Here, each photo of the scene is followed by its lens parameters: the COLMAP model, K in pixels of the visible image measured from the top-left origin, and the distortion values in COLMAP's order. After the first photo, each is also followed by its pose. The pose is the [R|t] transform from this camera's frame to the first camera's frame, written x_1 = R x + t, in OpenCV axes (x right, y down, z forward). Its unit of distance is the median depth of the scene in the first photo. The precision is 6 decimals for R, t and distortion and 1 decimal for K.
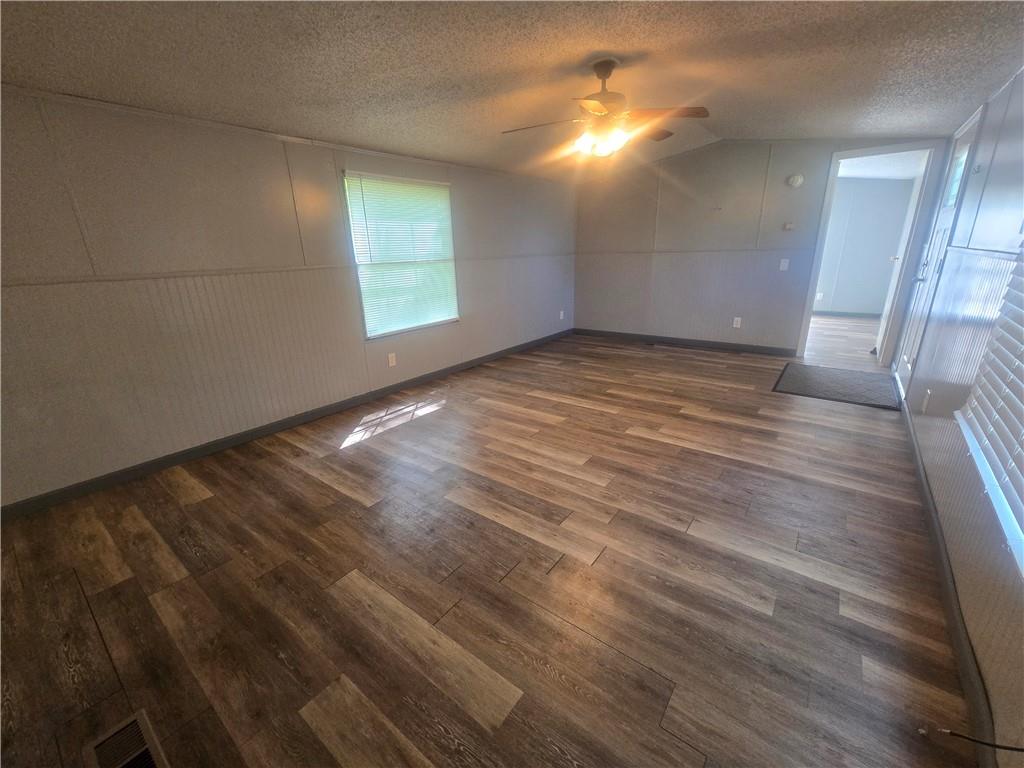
lens RADIAL K [[419.3, 0, 511.9], [0, 419.3, 386.8], [0, 0, 1]] dist [0.000272, -0.000725]
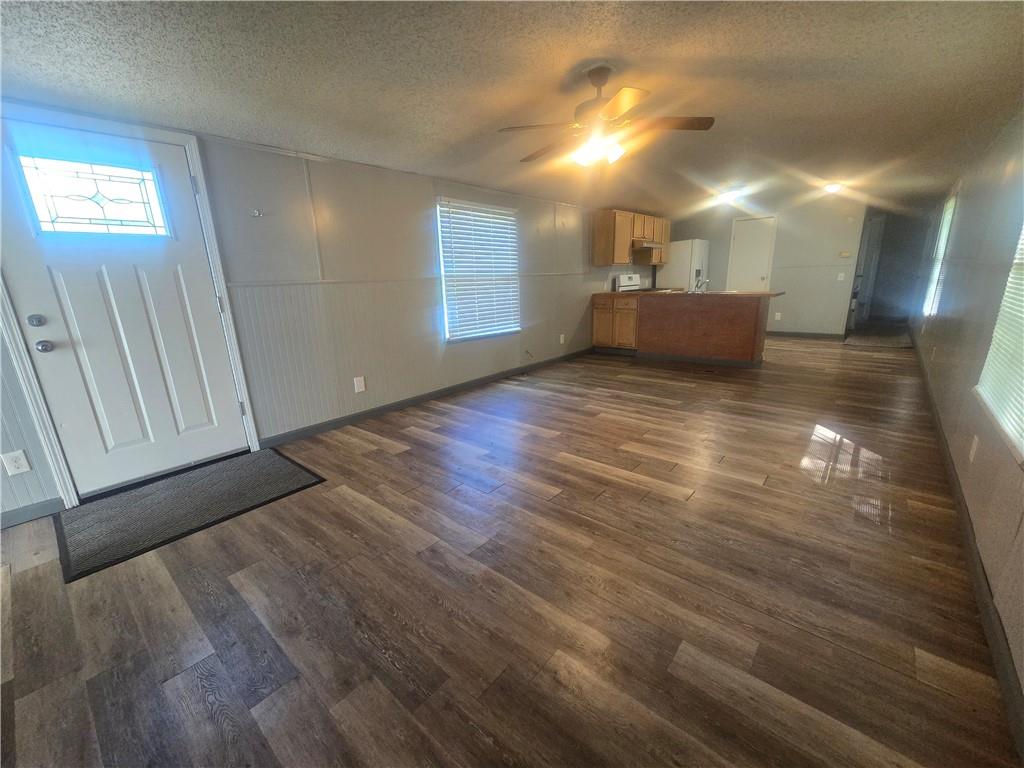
lens RADIAL K [[419.3, 0, 513.6], [0, 419.3, 387.7], [0, 0, 1]] dist [0.000272, -0.000725]
pose [[-0.997193, 0.046646, 0.058563, 0.287702], [0.071237, 0.831816, 0.550460, -0.528812], [-0.023037, 0.553087, -0.832805, 1.637184]]
